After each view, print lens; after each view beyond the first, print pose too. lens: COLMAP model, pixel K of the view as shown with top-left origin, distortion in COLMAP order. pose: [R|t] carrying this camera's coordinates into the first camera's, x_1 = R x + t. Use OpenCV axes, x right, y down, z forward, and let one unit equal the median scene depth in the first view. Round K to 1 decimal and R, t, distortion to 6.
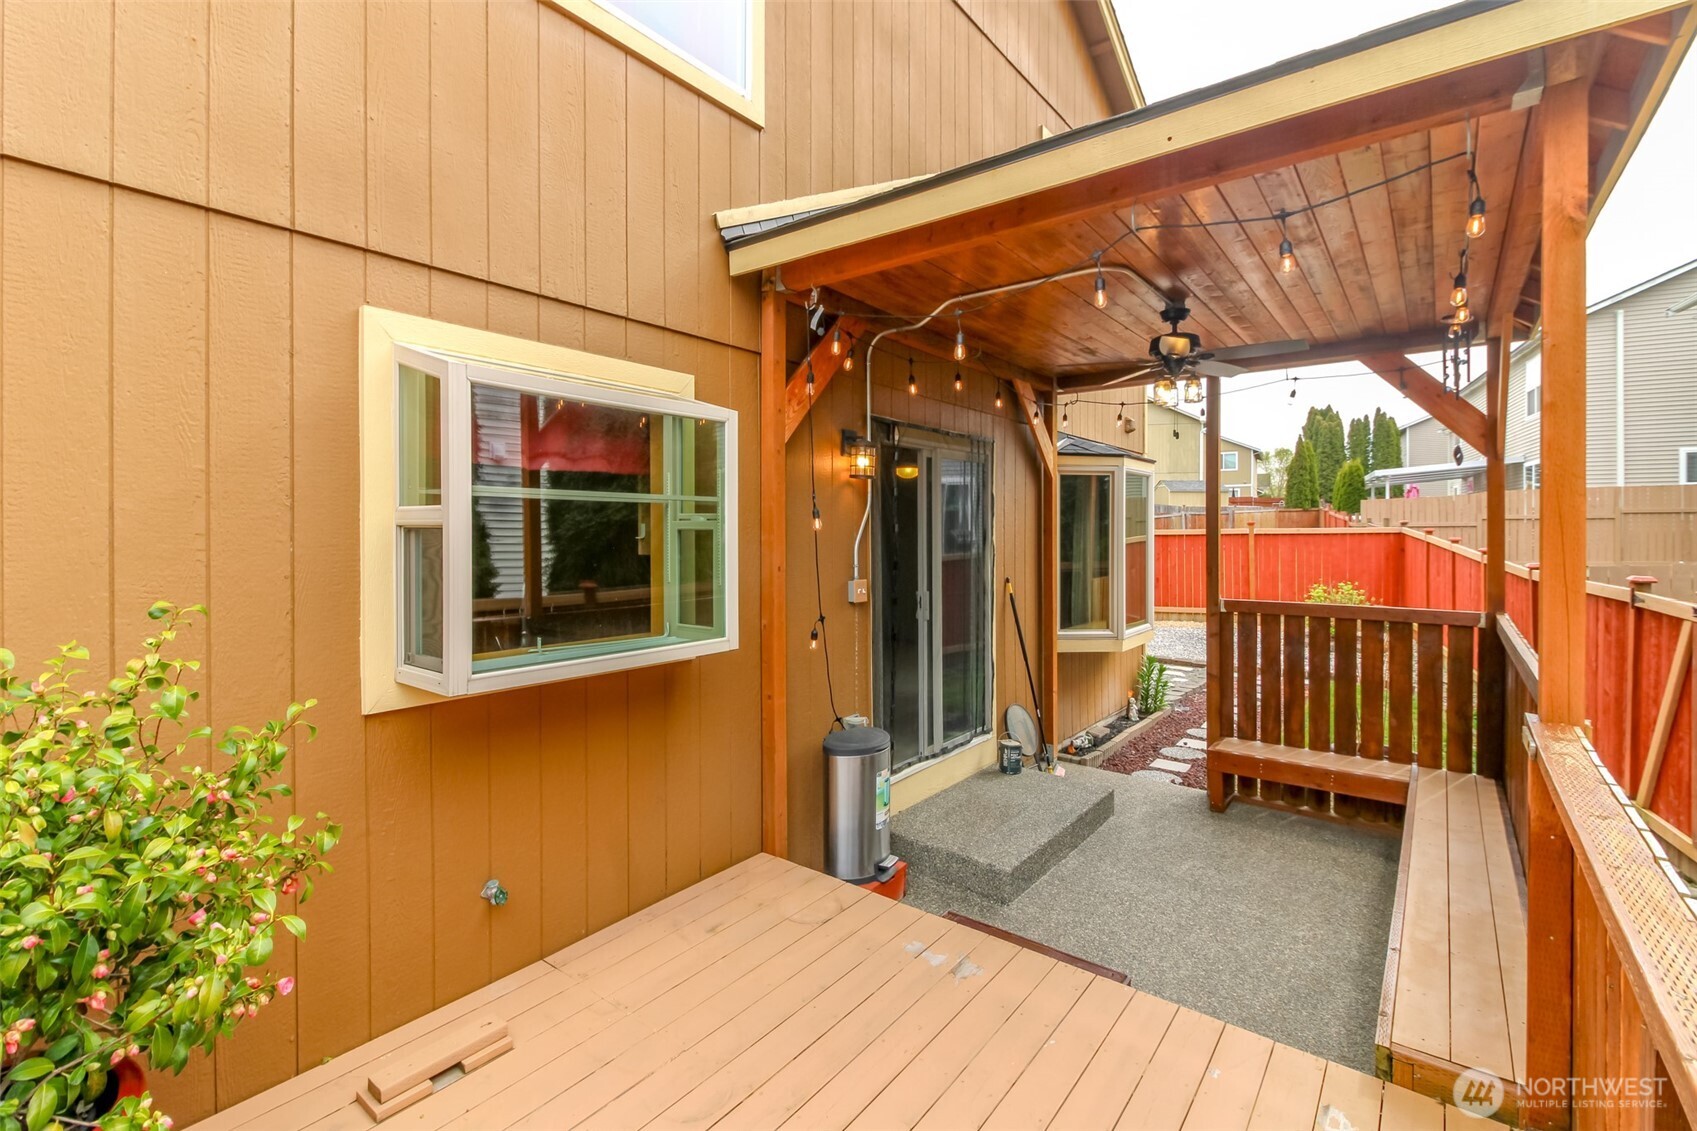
lens RADIAL K [[783.5, 0, 841.4], [0, 783.5, 537.2], [0, 0, 1]] dist [0.011938, -0.002591]
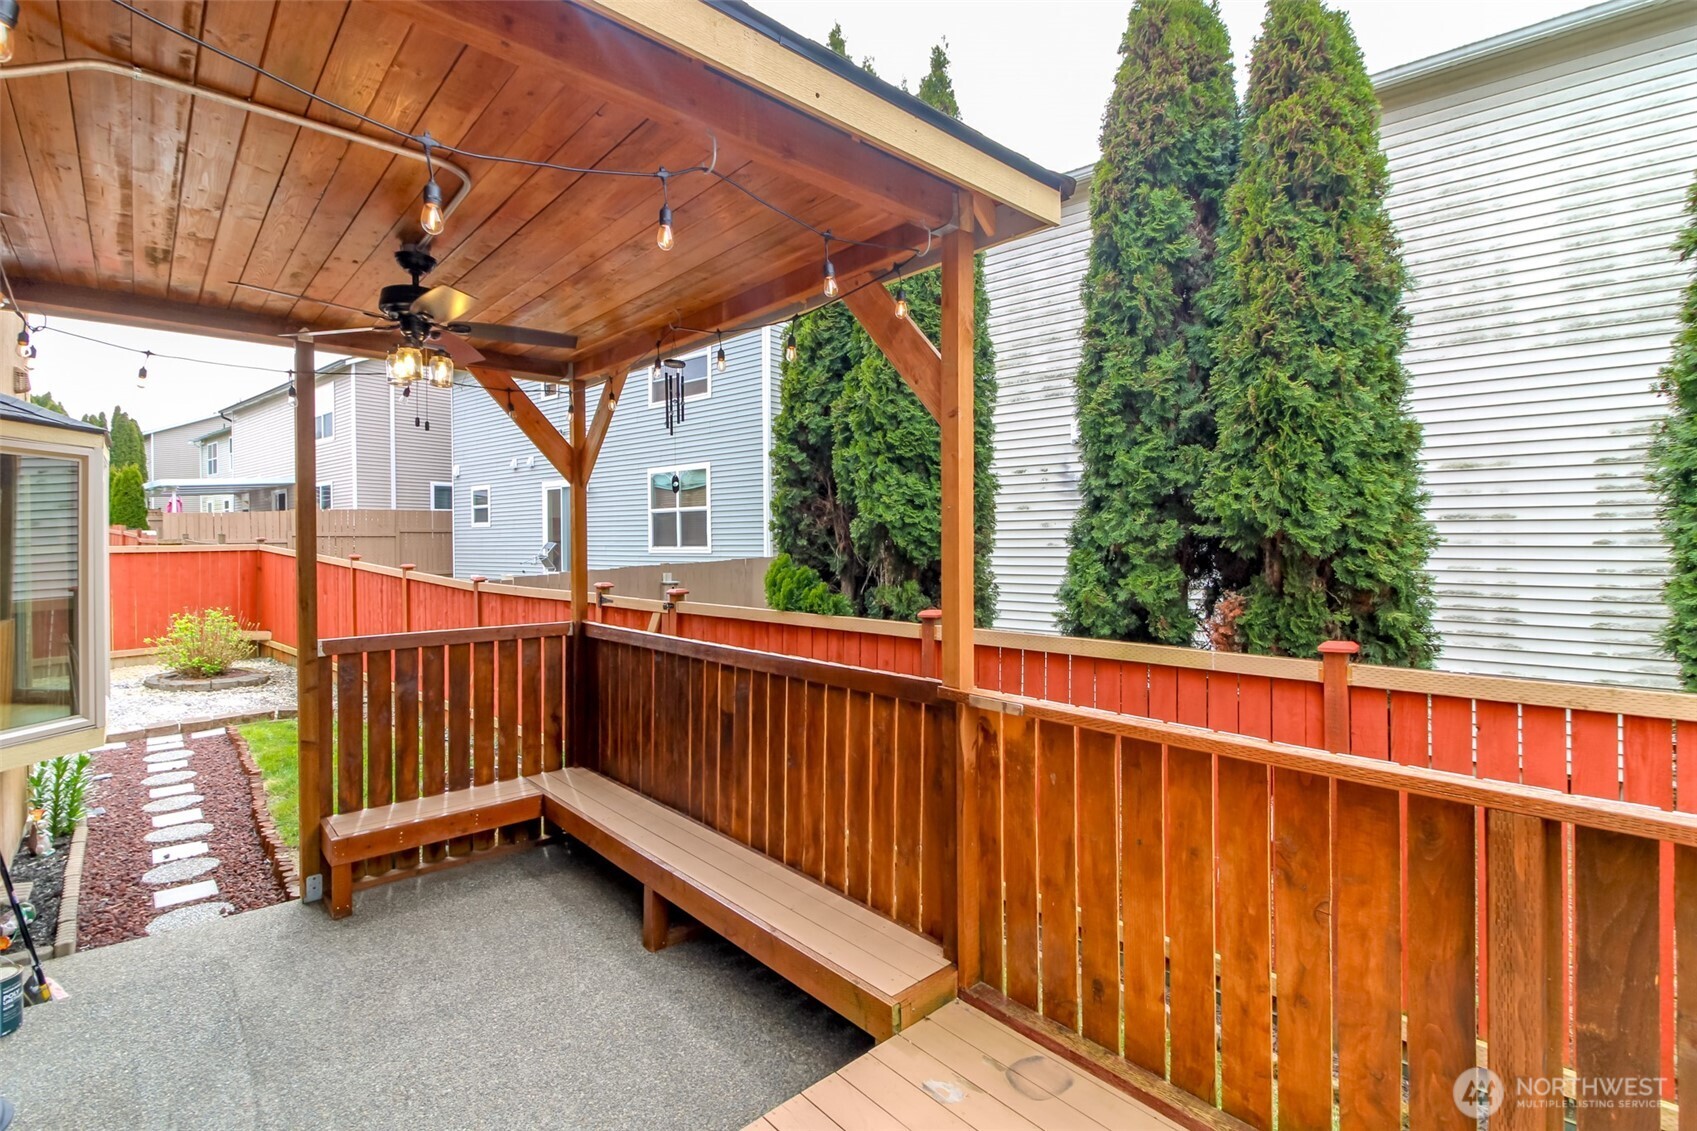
lens RADIAL K [[783.5, 0, 820.0], [0, 783.5, 544.1], [0, 0, 1]] dist [0.011938, -0.002591]
pose [[0.176392, -0.002388, 0.984317, -0.162344], [0.012987, 0.999916, 0.000099, -0.007807], [-0.984234, 0.012766, 0.176408, 0.328763]]
